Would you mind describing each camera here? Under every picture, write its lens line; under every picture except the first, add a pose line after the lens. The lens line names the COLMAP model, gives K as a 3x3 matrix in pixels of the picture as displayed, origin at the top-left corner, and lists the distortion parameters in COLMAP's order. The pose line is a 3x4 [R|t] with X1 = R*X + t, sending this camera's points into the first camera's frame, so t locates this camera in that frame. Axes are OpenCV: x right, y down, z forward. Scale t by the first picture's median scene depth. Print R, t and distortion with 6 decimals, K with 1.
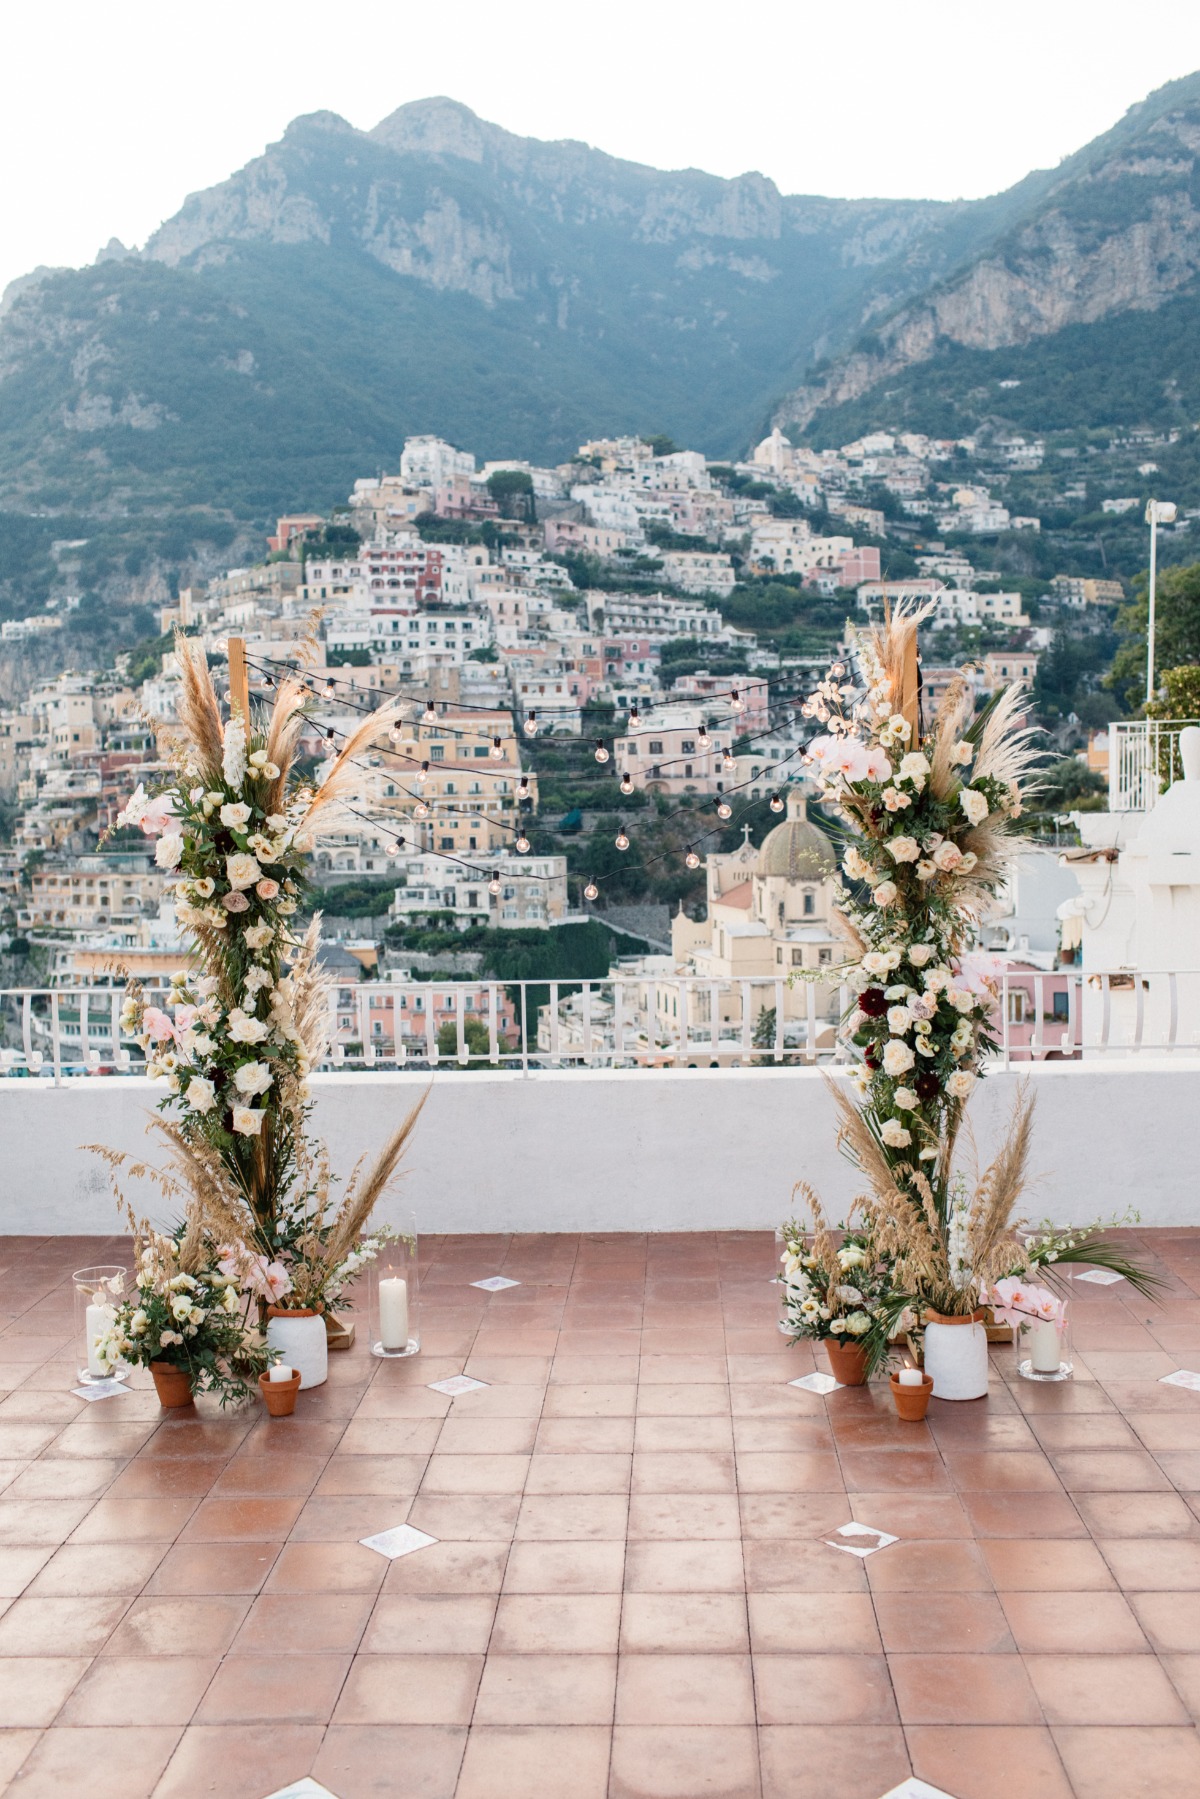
lens RADIAL K [[1739.4, 0, 600.0], [0, 1739.4, 899.5], [0, 0, 1]] dist [0.004285, -0.004377]
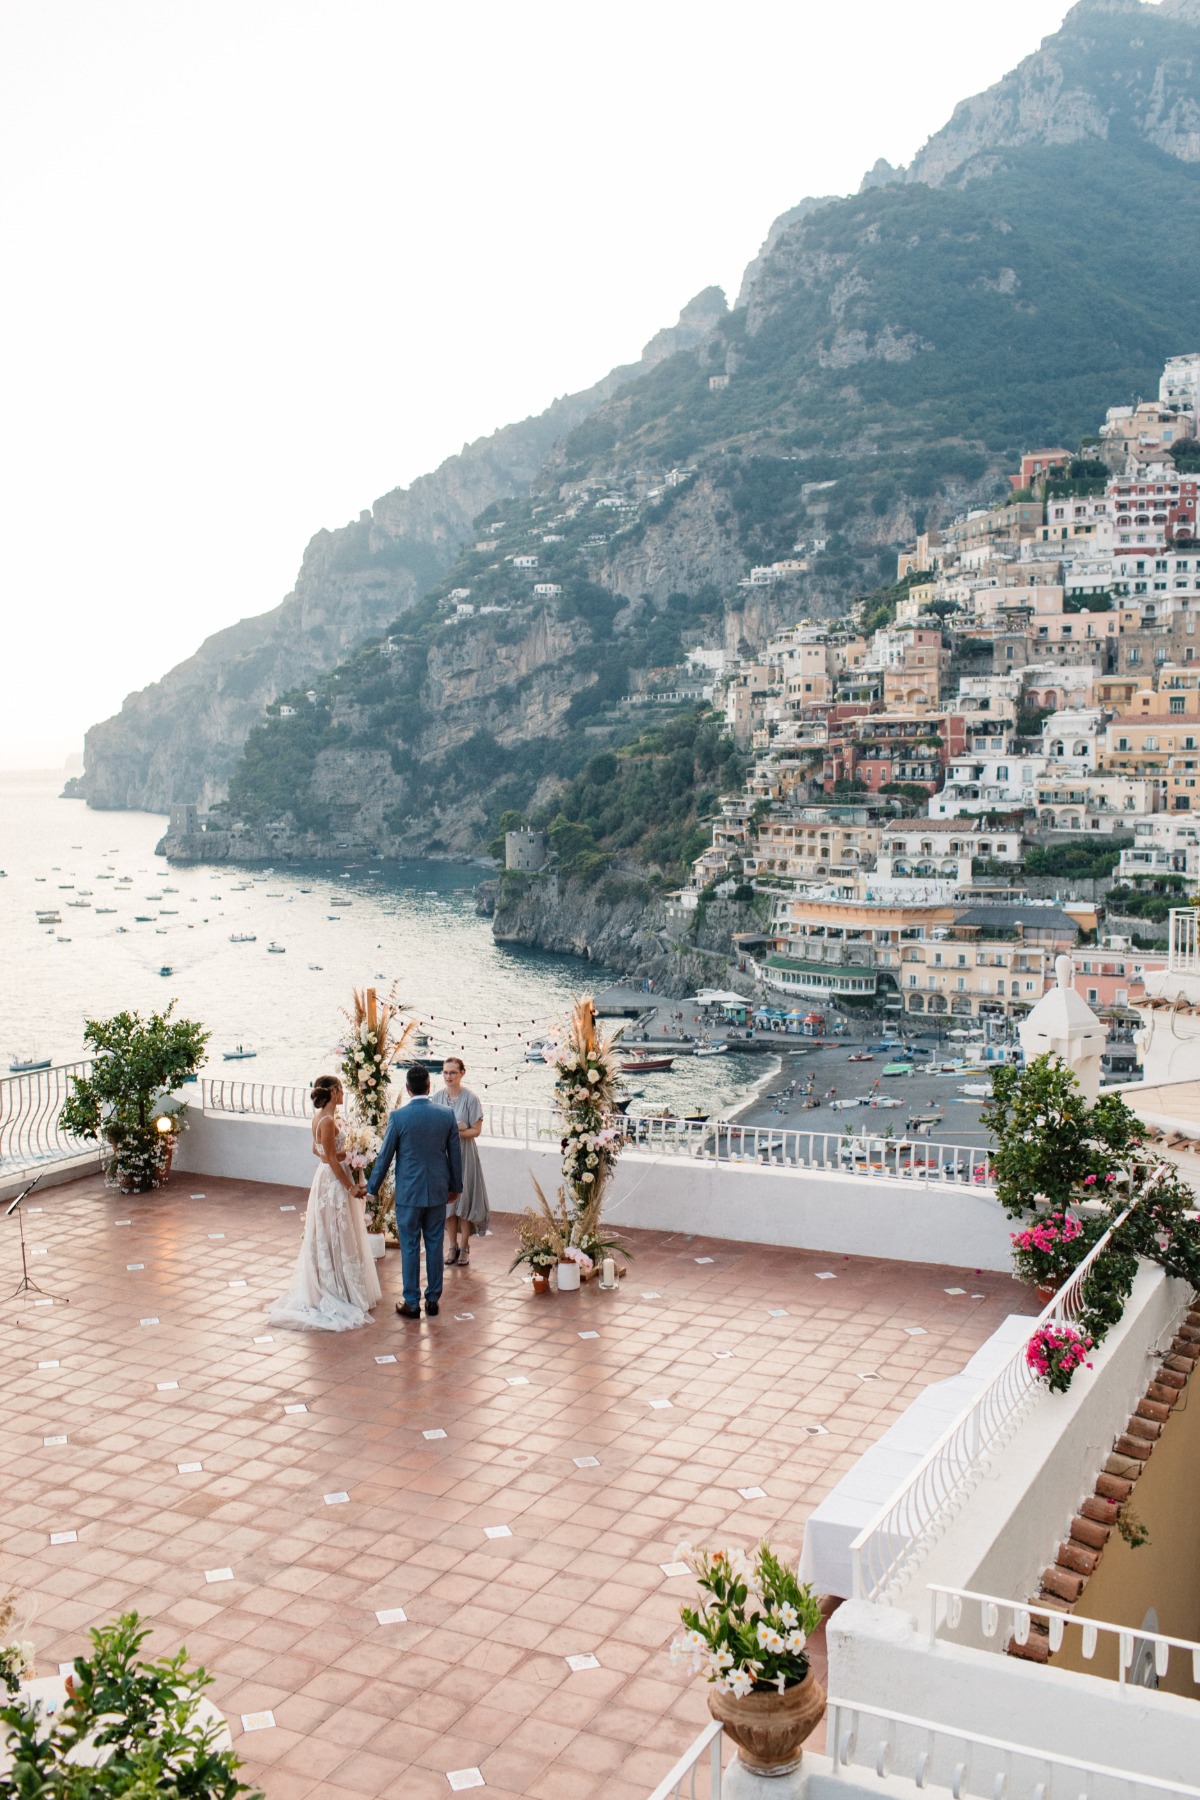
lens RADIAL K [[1809.8, 0, 567.2], [0, 1809.8, 928.2], [0, 0, 1]] dist [-0.000864, -0.000937]
pose [[0.907816, 0.050484, -0.416320, 0.016376], [-0.030748, 0.998069, 0.053979, -0.005810], [0.418241, -0.036202, 0.907614, -0.018039]]
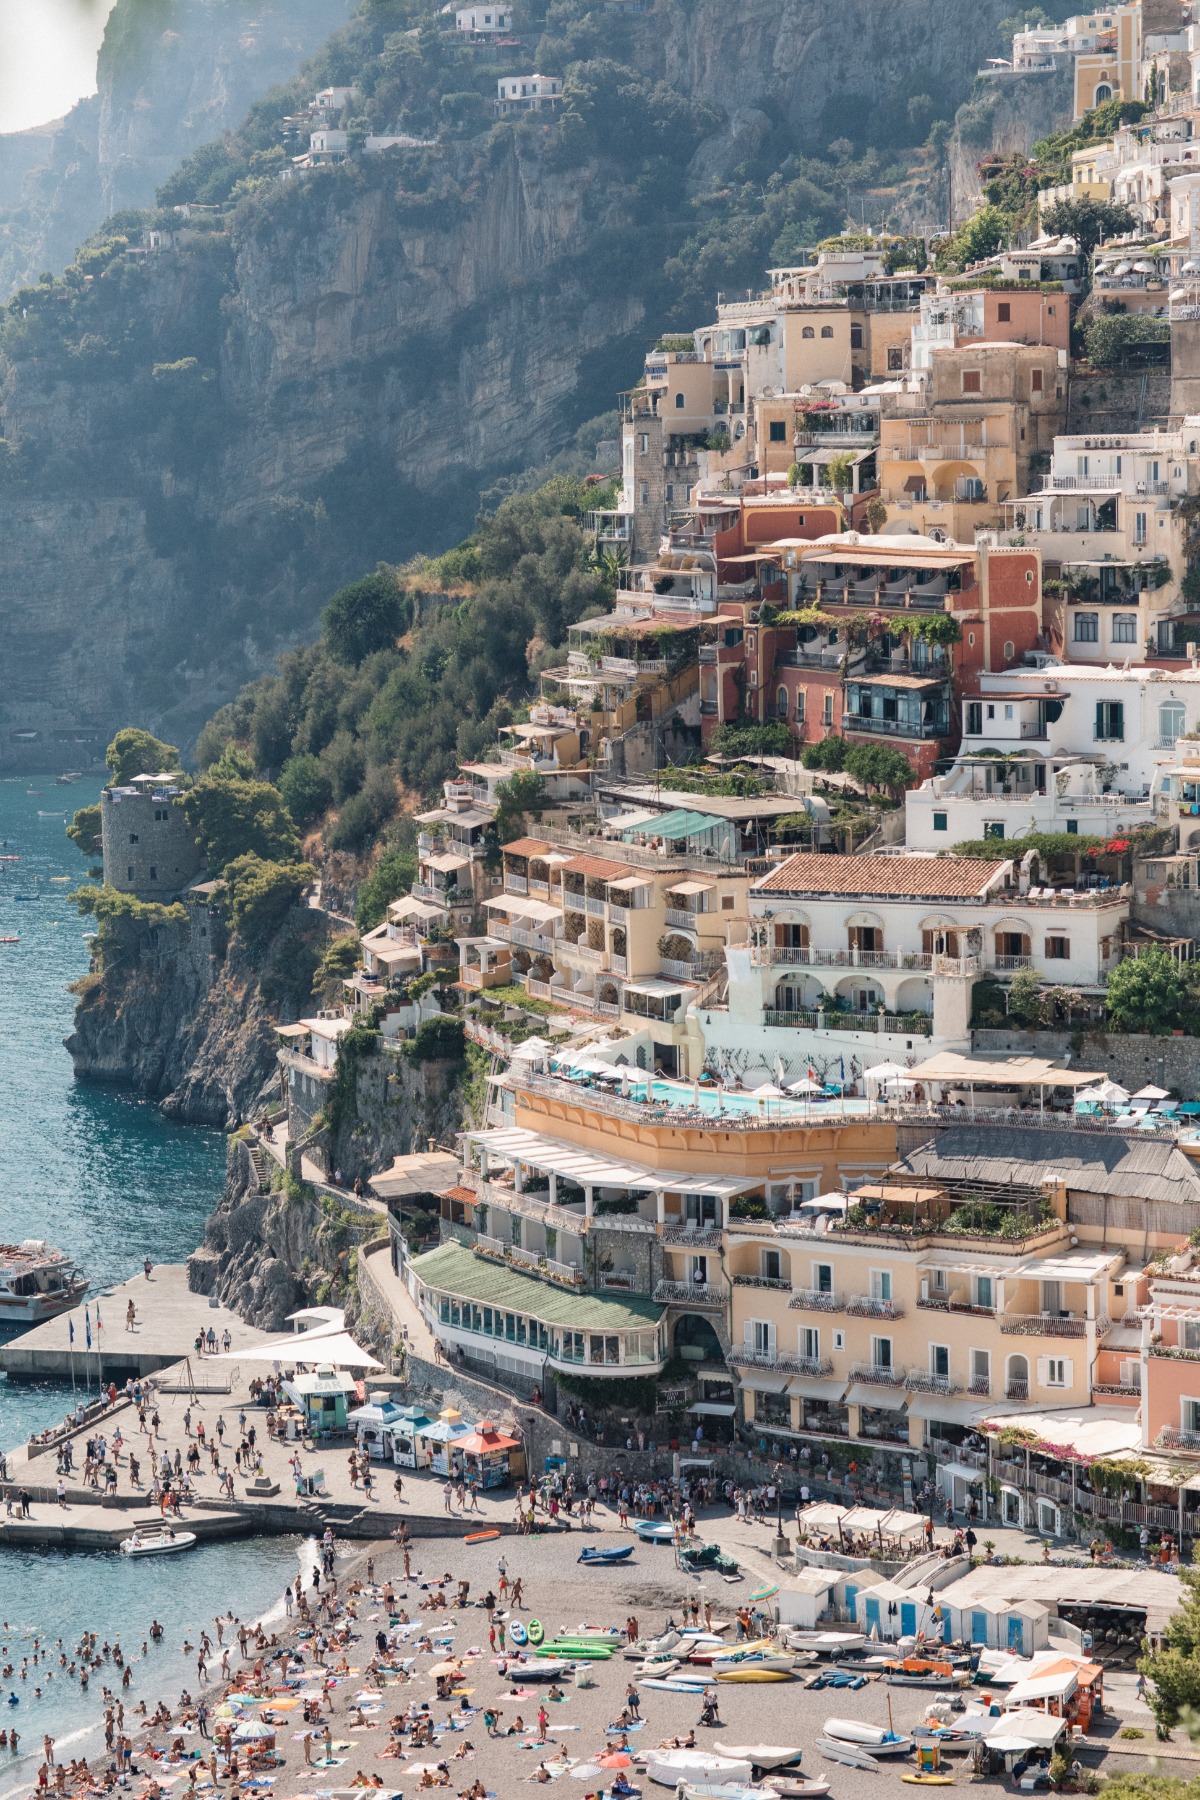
lens RADIAL K [[4253.5, 0, 600.0], [0, 4253.5, 900.0], [0, 0, 1]] dist [0.010861, 0.409759]
pose [[0.869766, 0.056495, -0.490219, 0.118296], [-0.022073, 0.996885, 0.075723, -0.059530], [0.492970, -0.055040, 0.868304, 0.173465]]
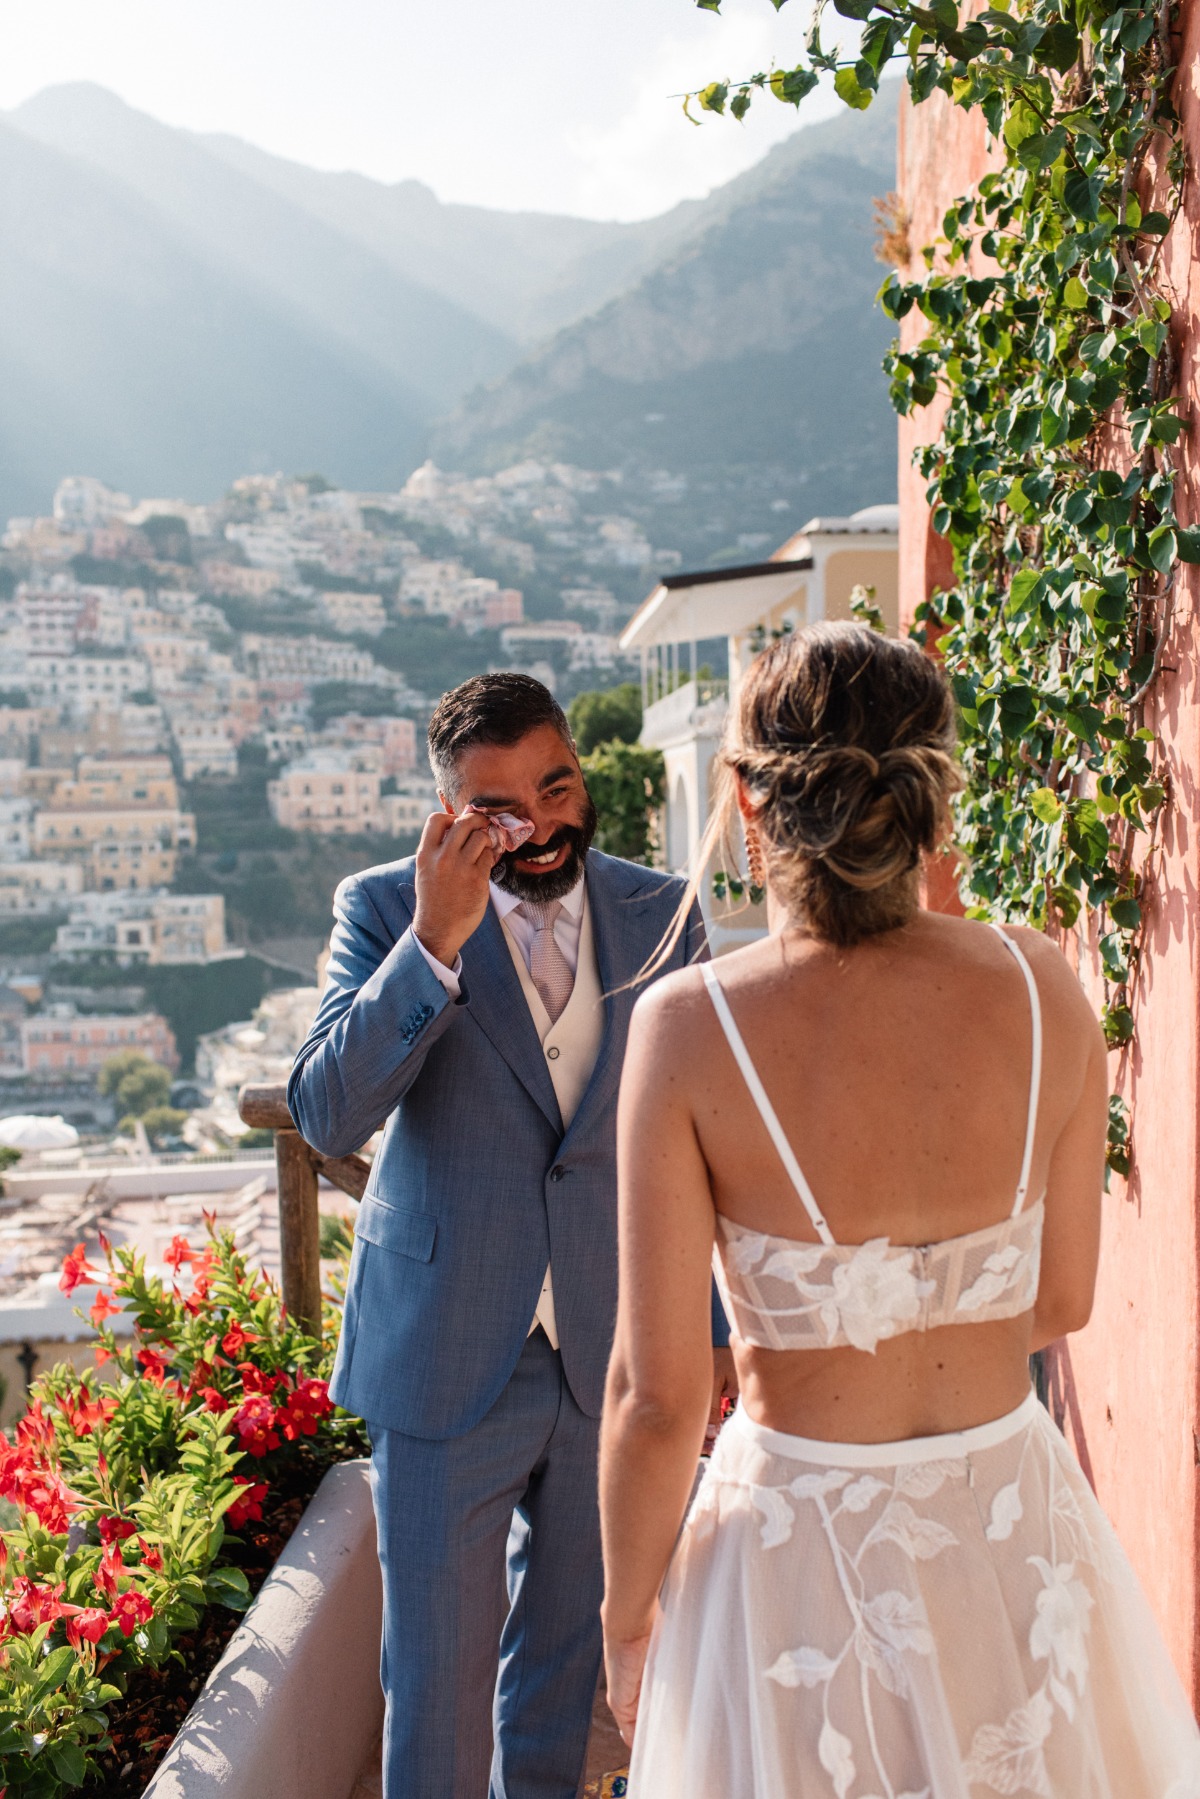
lens RADIAL K [[1777.5, 0, 600.0], [0, 1777.5, 899.5], [0, 0, 1]] dist [0.004681, 0.001772]
pose [[0.982946, -0.011836, 0.183513, 0.006230], [0.011856, 0.999929, 0.000986, -0.015776], [-0.183512, 0.001206, 0.983017, -0.096483]]
